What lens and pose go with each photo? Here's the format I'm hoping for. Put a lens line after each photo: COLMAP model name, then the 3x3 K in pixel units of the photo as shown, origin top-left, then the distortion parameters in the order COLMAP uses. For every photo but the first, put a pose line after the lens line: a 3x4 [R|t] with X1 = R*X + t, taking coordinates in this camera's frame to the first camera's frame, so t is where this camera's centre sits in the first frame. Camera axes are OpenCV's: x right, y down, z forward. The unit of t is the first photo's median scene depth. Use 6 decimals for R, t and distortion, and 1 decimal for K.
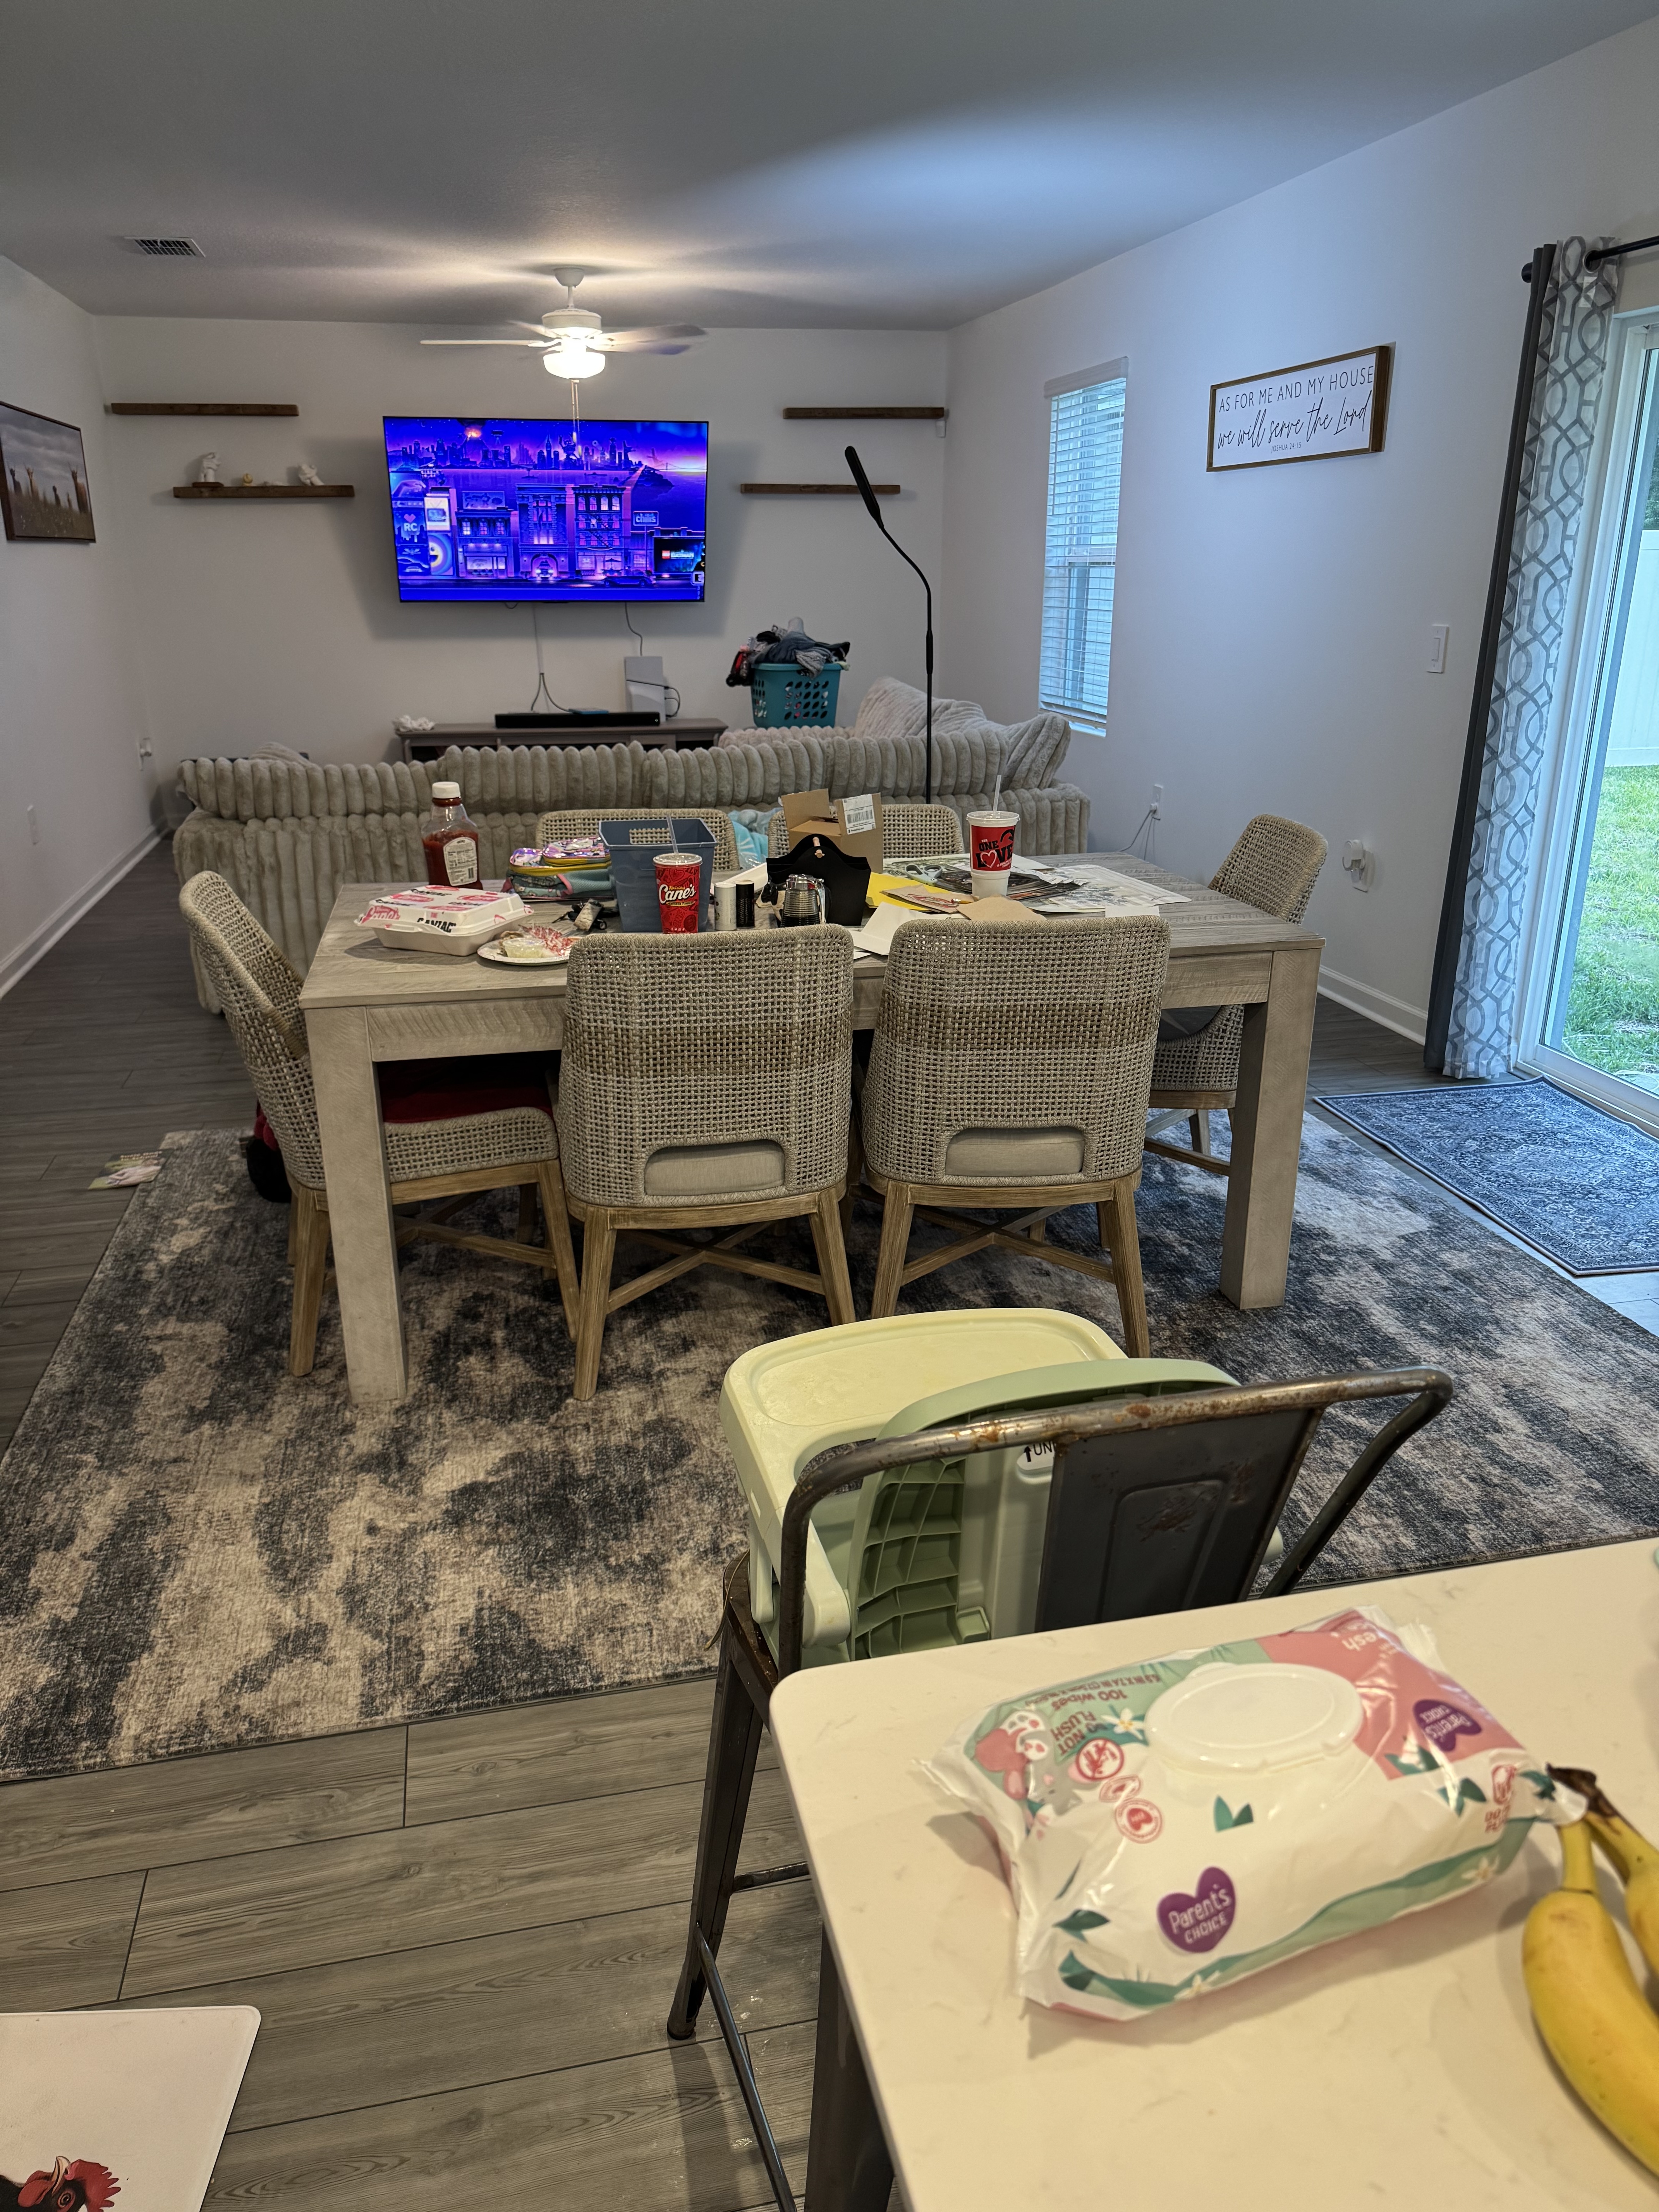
lens RADIAL K [[1549.9, 0, 808.0], [0, 1549.9, 1121.4], [0, 0, 1]] dist [0.013230, -0.030626]
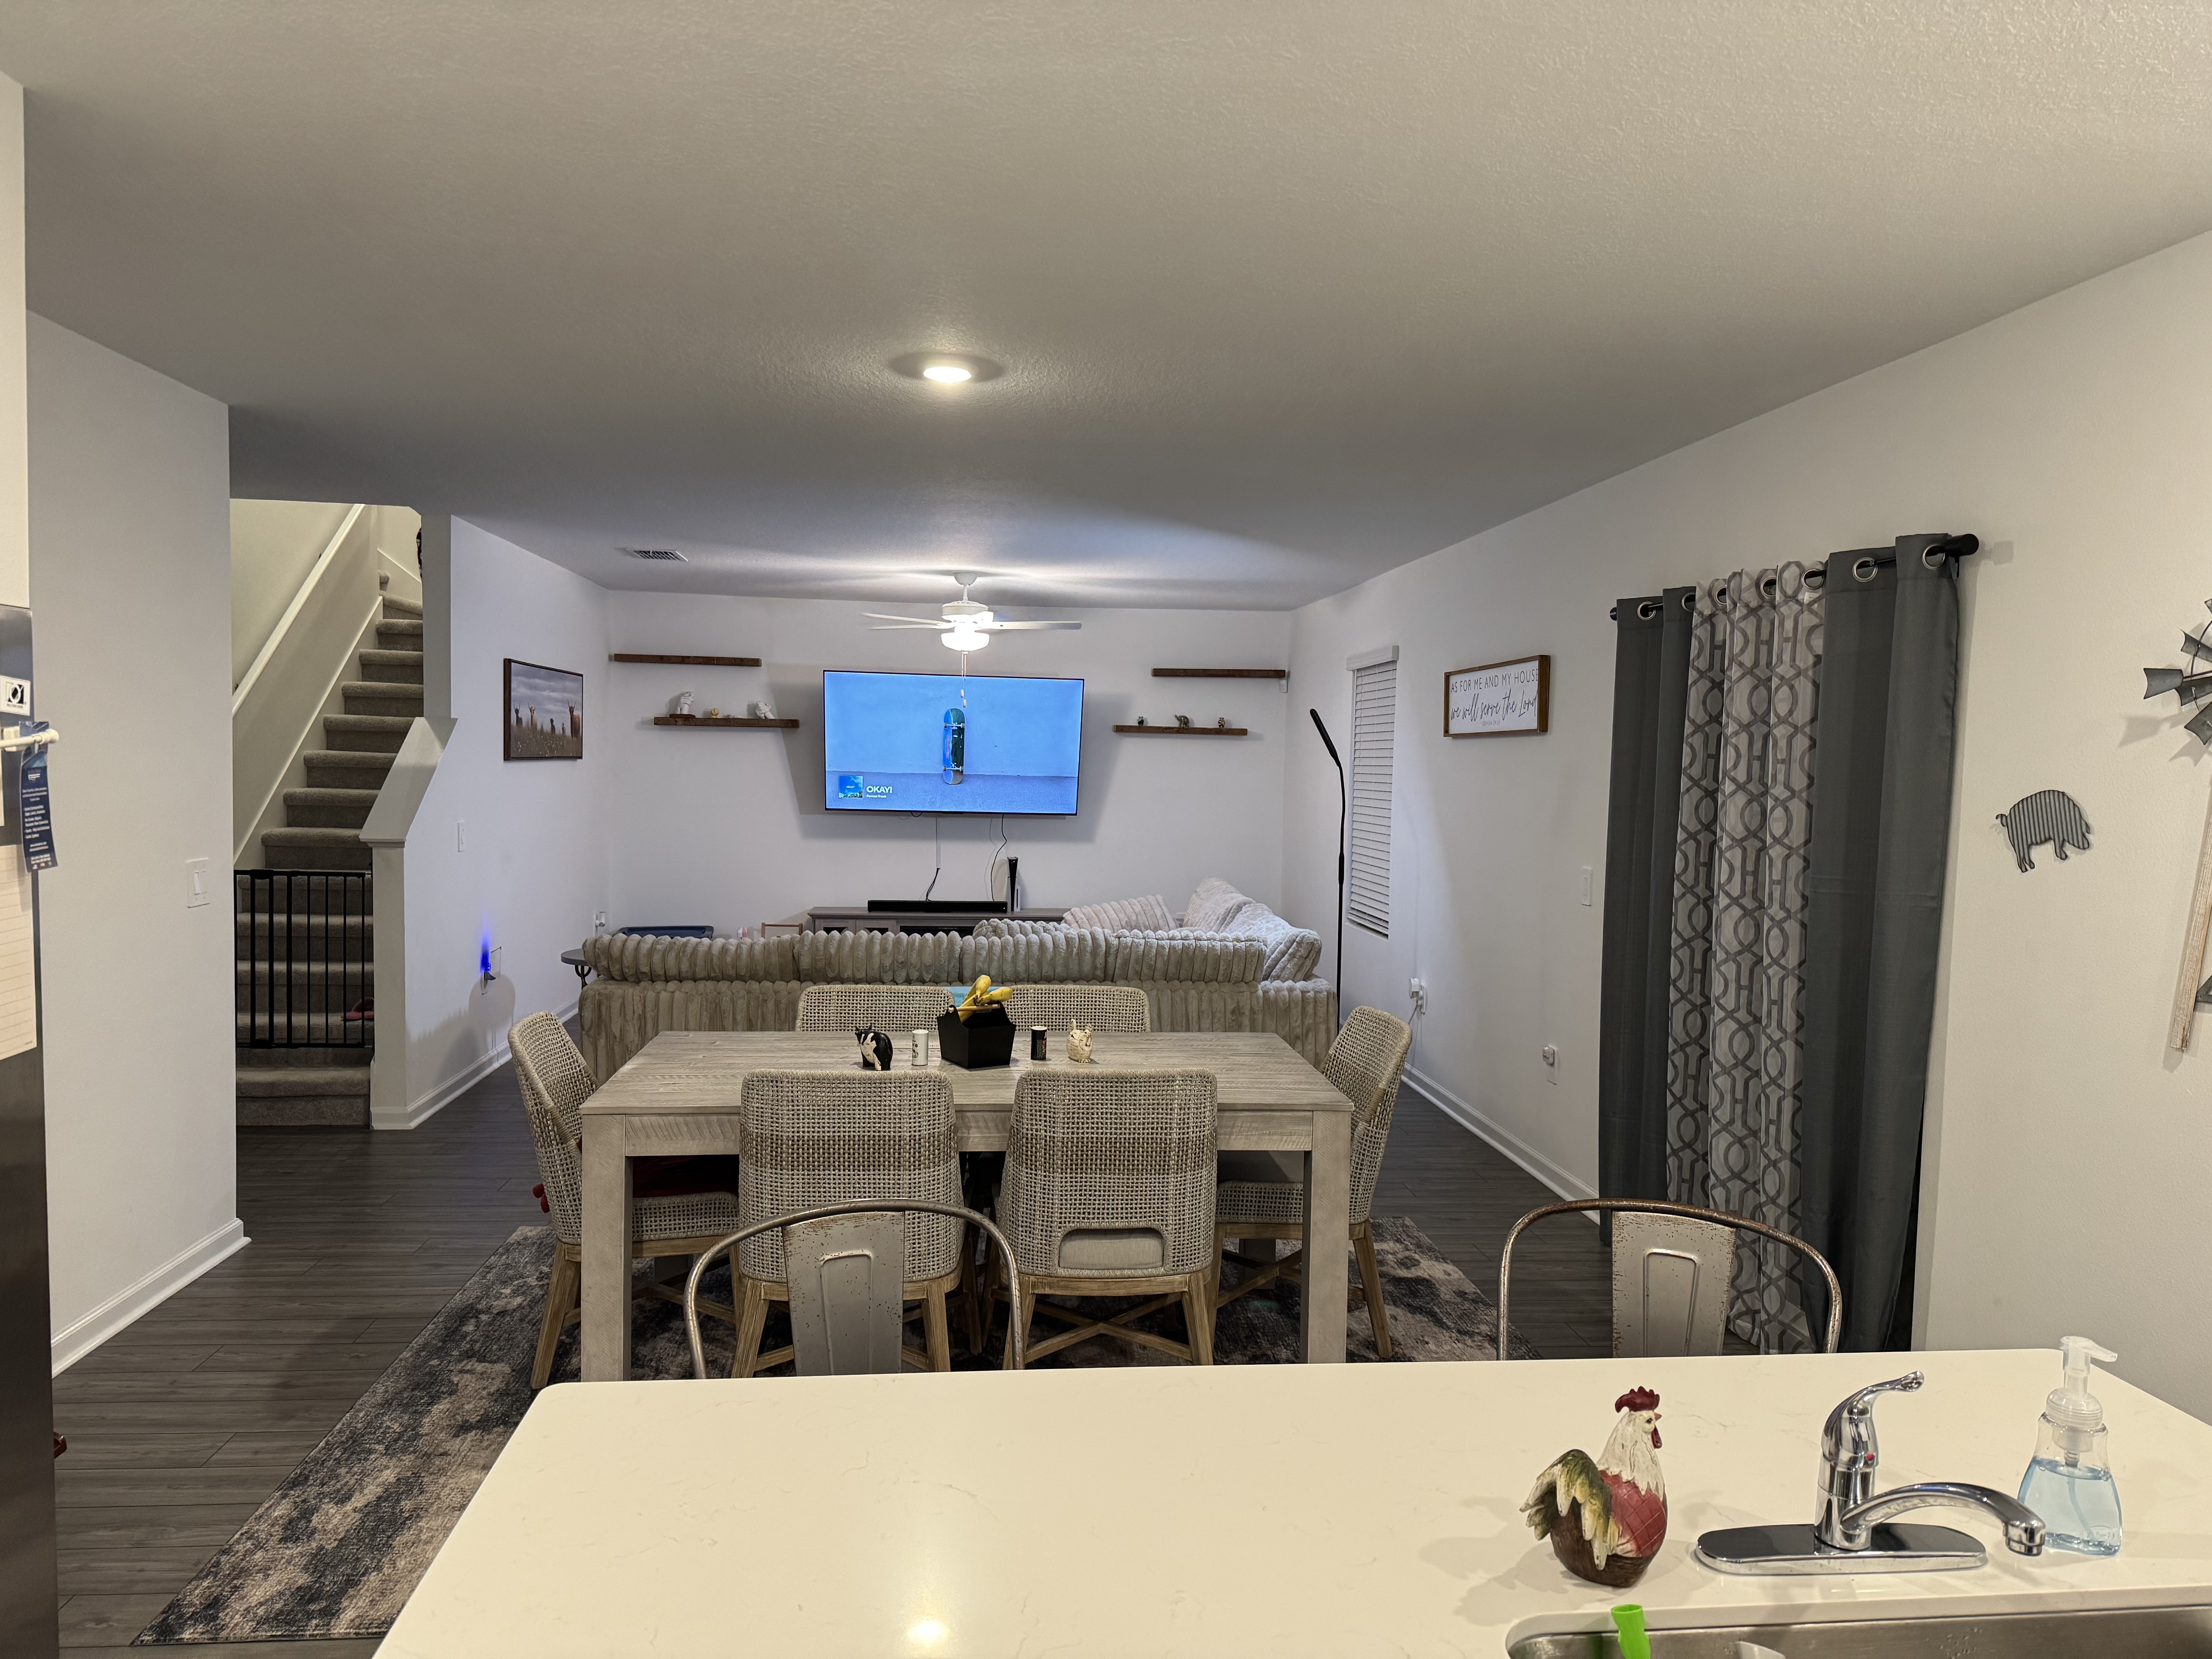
lens RADIAL K [[1549.9, 0, 1140.0], [0, 1549.9, 856.3], [0, 0, 1]] dist [0.013230, -0.030626]
pose [[0.994909, 0.033205, -0.095147, 0.129856], [-0.058750, 0.958227, -0.279909, 0.028826], [0.081878, 0.284074, 0.955300, -0.158628]]
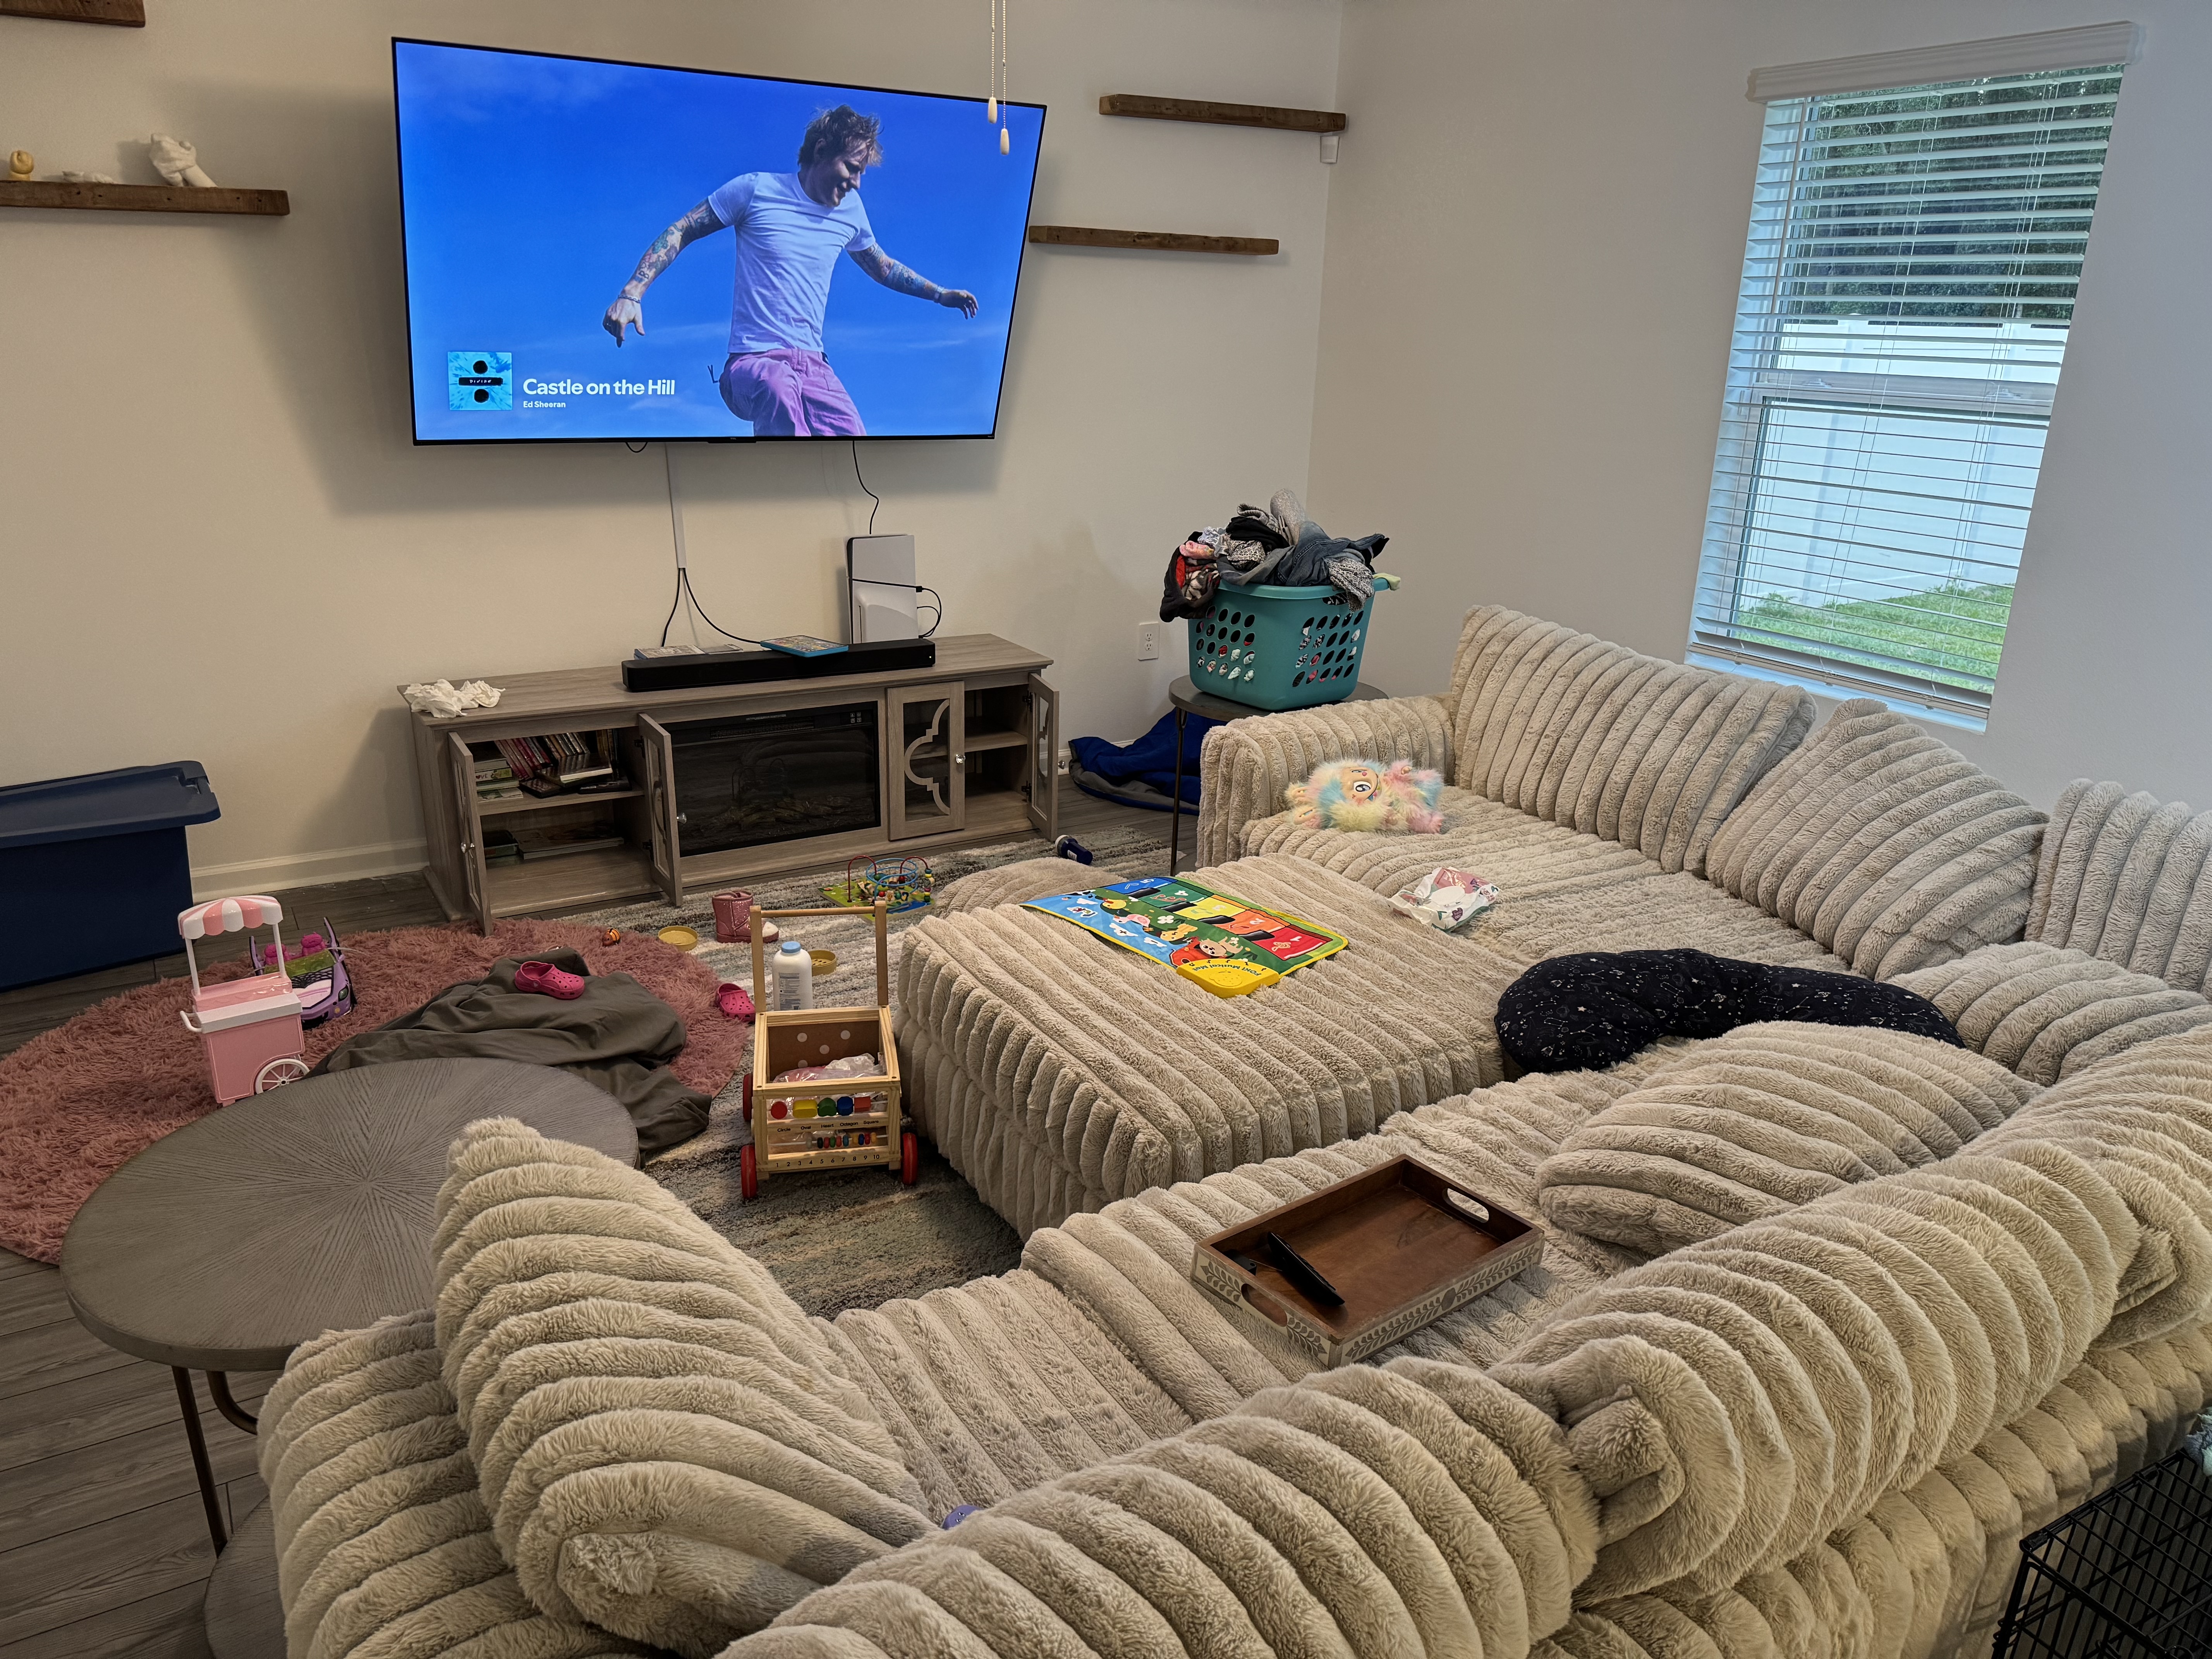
lens RADIAL K [[1549.9, 0, 1104.9], [0, 1549.9, 865.4], [0, 0, 1]] dist [0.013230, -0.030626]
pose [[0.939543, -0.087971, 0.330937, -0.320137], [0.087058, 0.996048, 0.017612, -0.272388], [-0.331178, 0.012264, 0.943488, 0.674851]]
